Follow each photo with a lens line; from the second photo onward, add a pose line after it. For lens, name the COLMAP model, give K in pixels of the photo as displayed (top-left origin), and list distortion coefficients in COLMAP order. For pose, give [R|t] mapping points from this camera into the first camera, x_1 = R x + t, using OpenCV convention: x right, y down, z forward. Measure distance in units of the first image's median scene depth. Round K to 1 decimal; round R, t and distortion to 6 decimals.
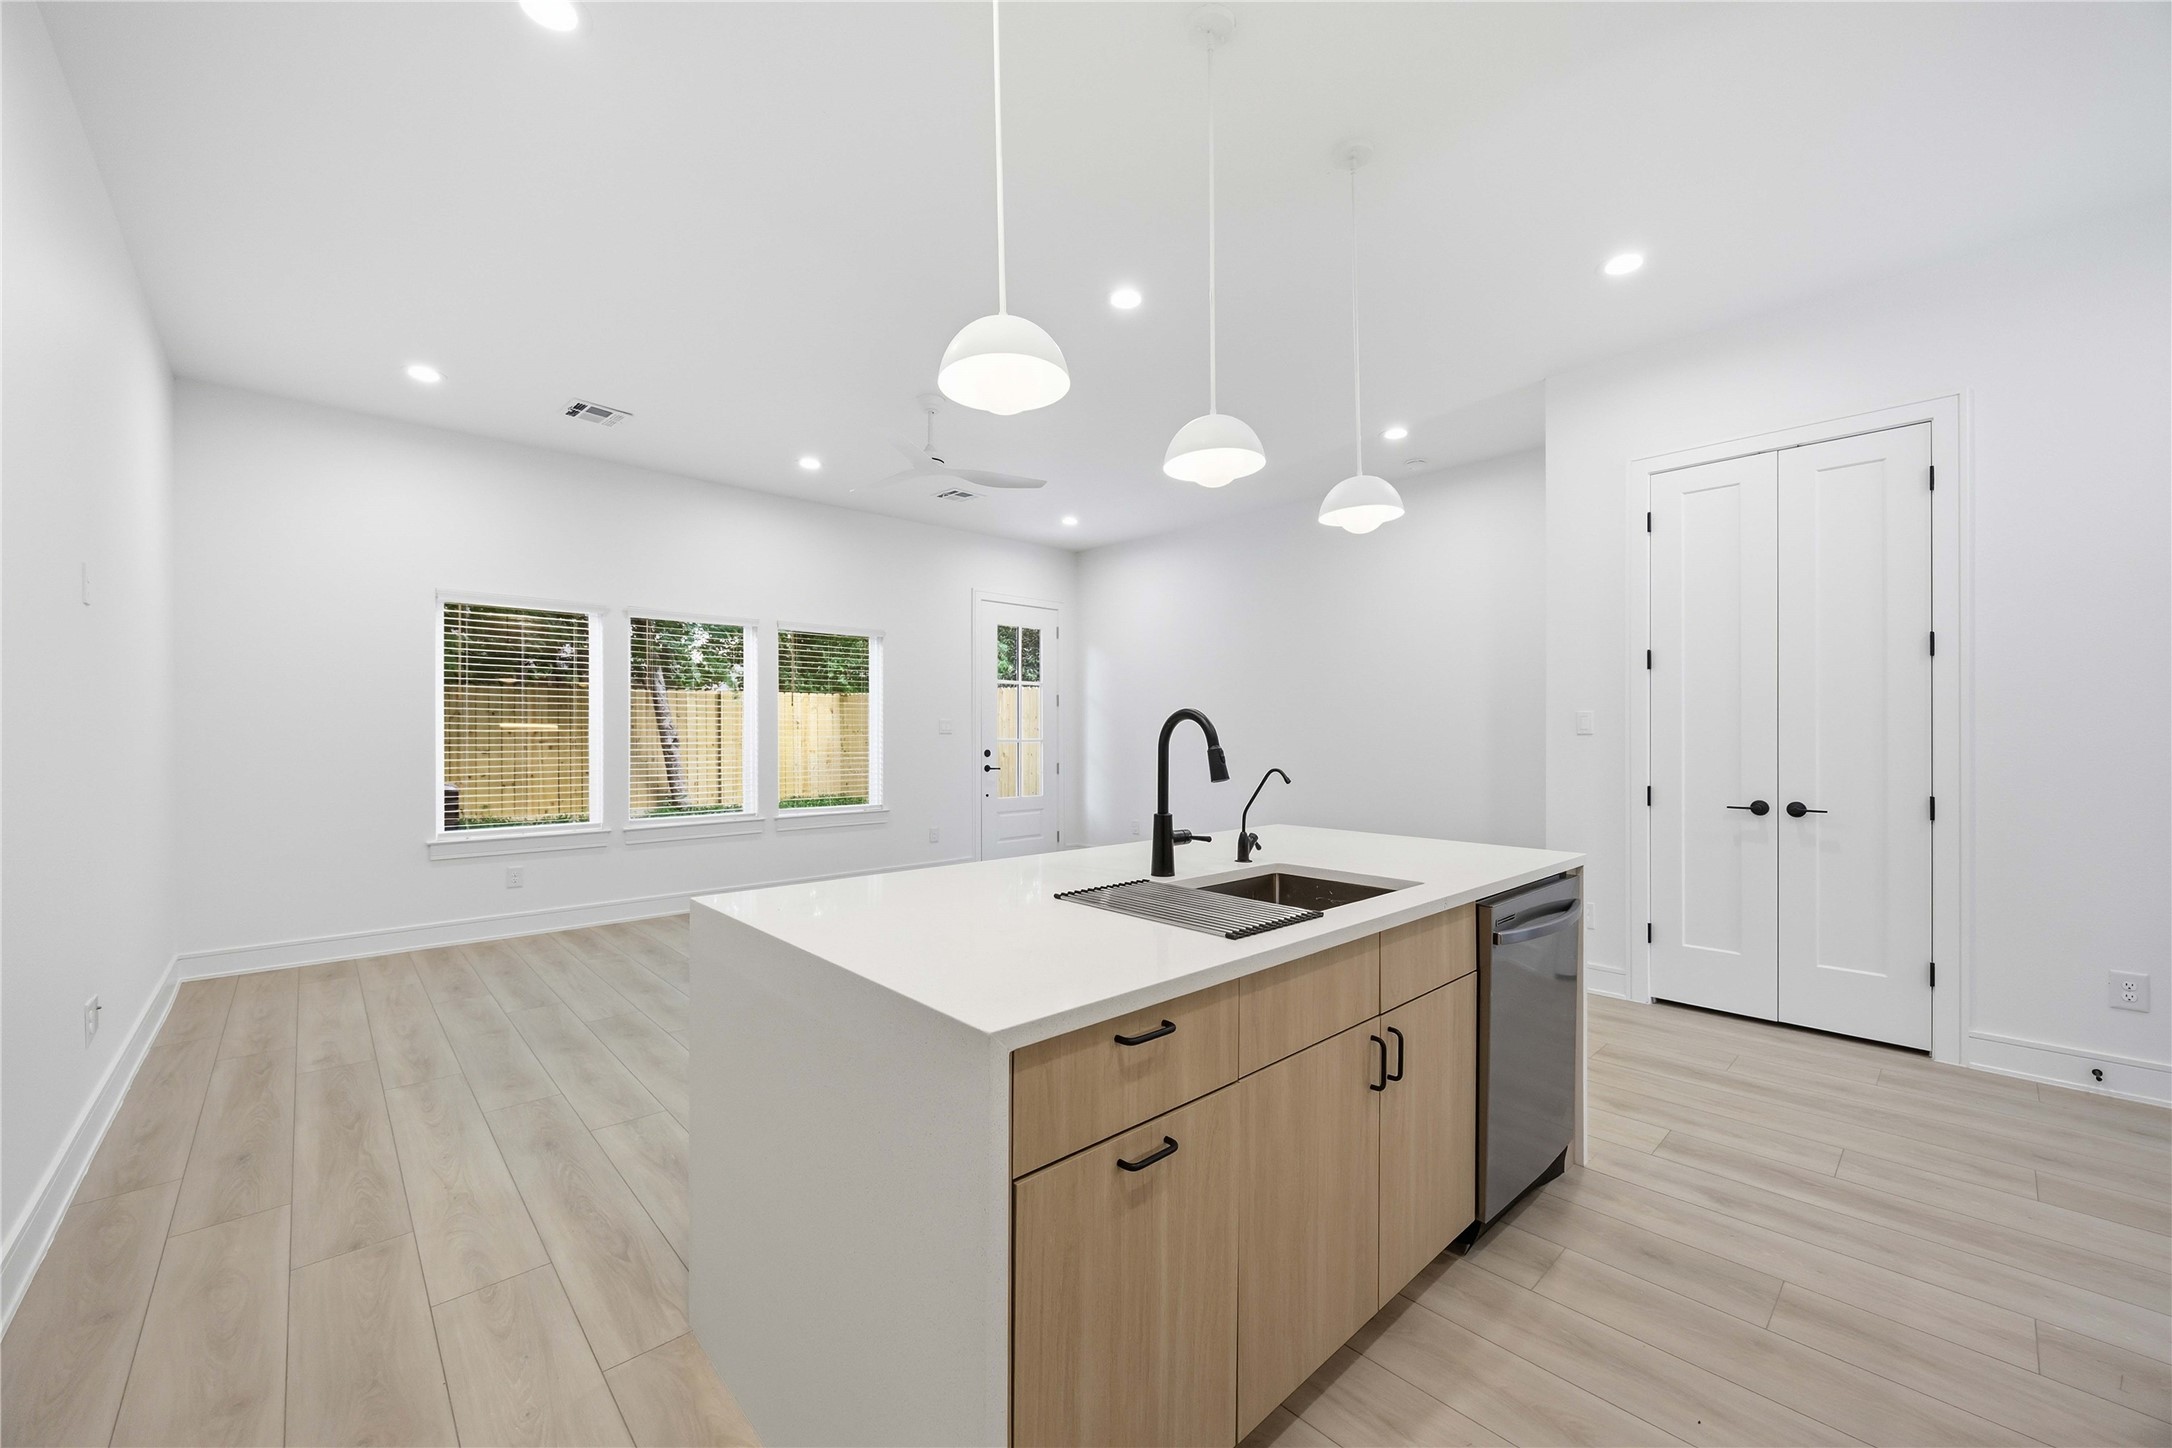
lens RADIAL K [[835.1, 0, 1081.8], [0, 835.1, 735.0], [0, 0, 1]] dist [-0.000916, 0.000132]
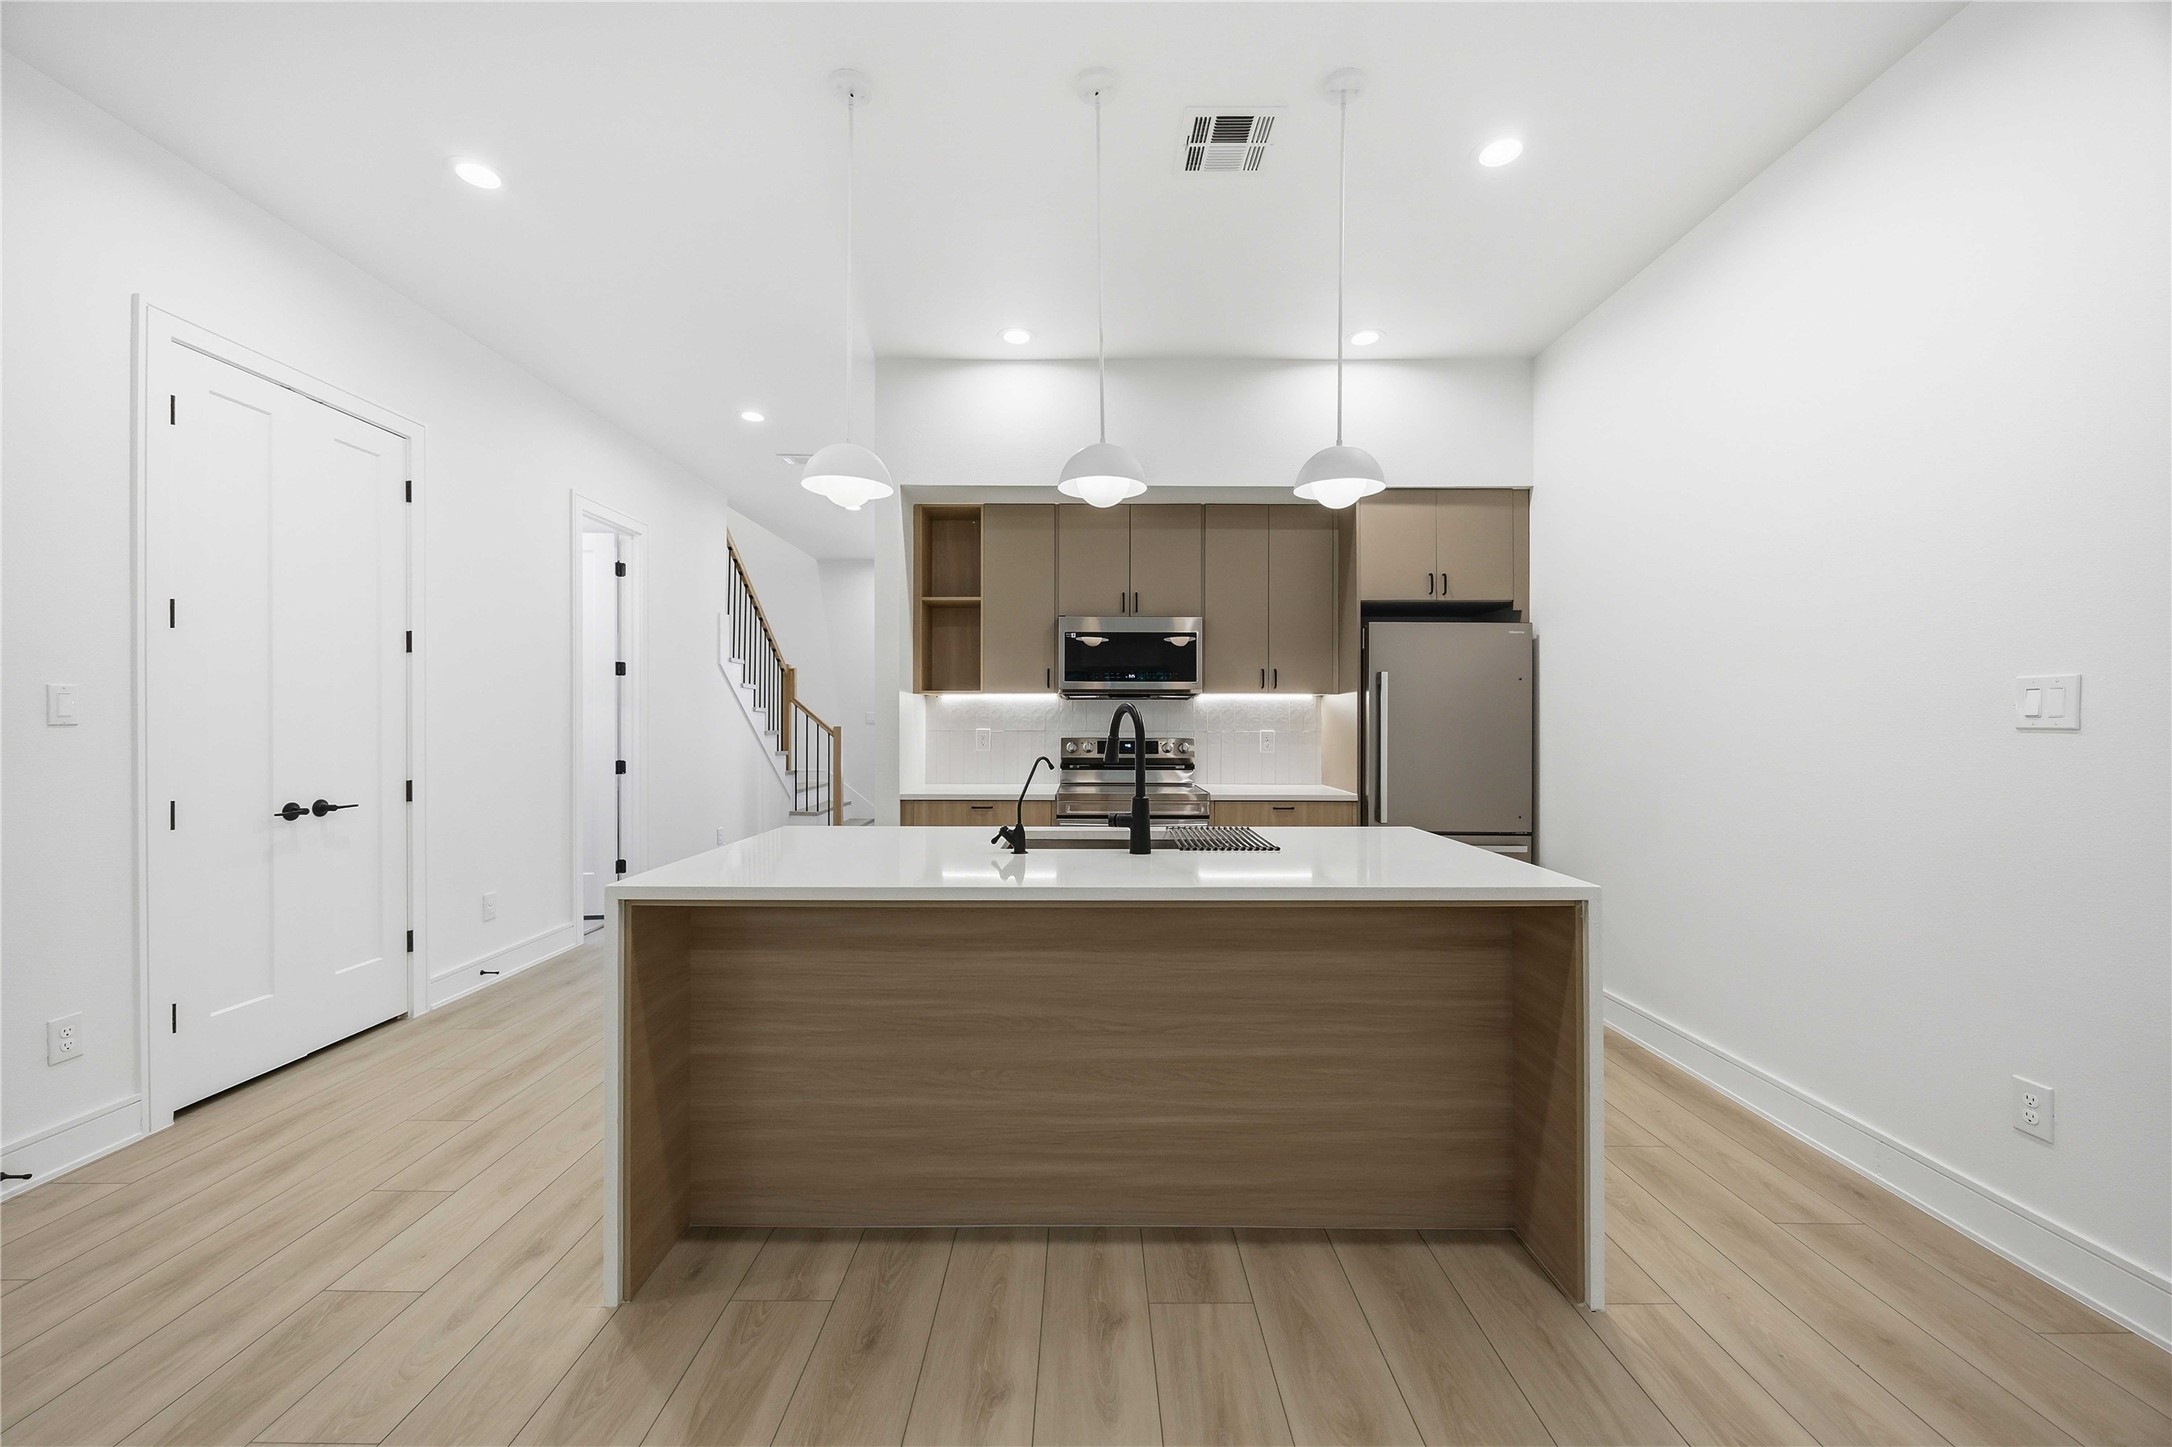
lens RADIAL K [[833.8, 0, 1083.1], [0, 833.8, 721.9], [0, 0, 1]] dist [-0.001374, -0.000300]
pose [[-0.730114, 0.001443, 0.683324, -0.264120], [0.001558, 0.999999, -0.000448, -0.001004], [-0.683324, 0.000738, -0.730115, 0.820718]]
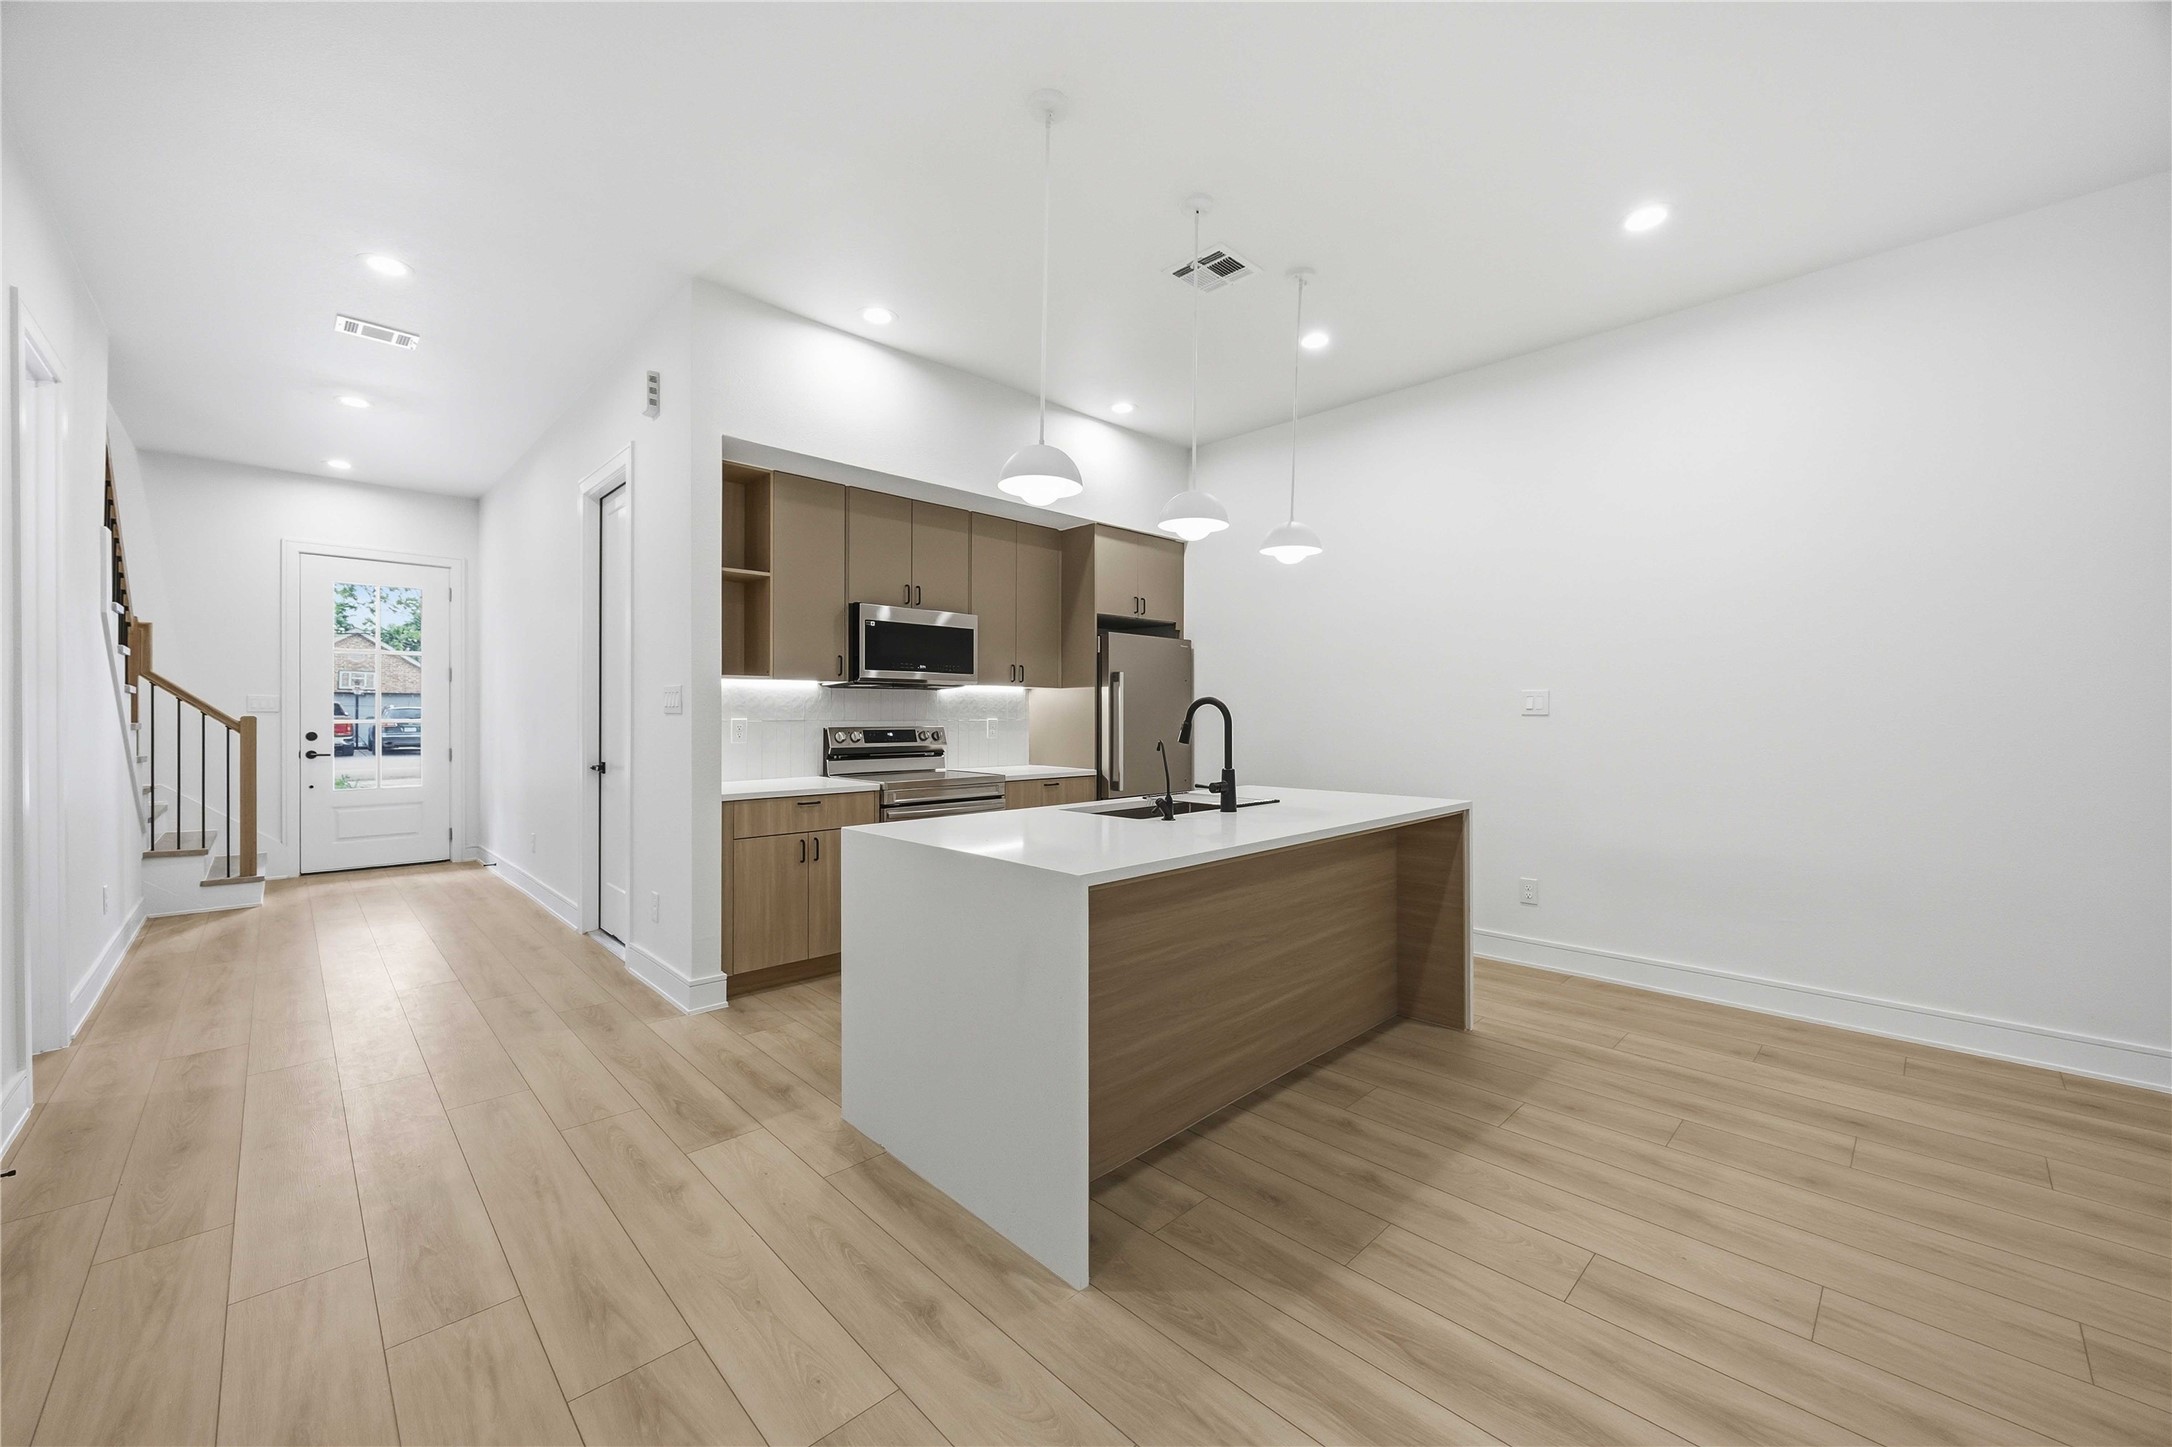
lens RADIAL K [[838.3, 0, 1085.4], [0, 838.3, 717.3], [0, 0, 1]] dist [-0.000758, -0.000196]
pose [[-0.999665, -0.000360, -0.025892, 0.169410], [-0.000588, 0.999961, 0.008798, -0.002406], [0.025888, 0.008810, -0.999626, 1.080148]]
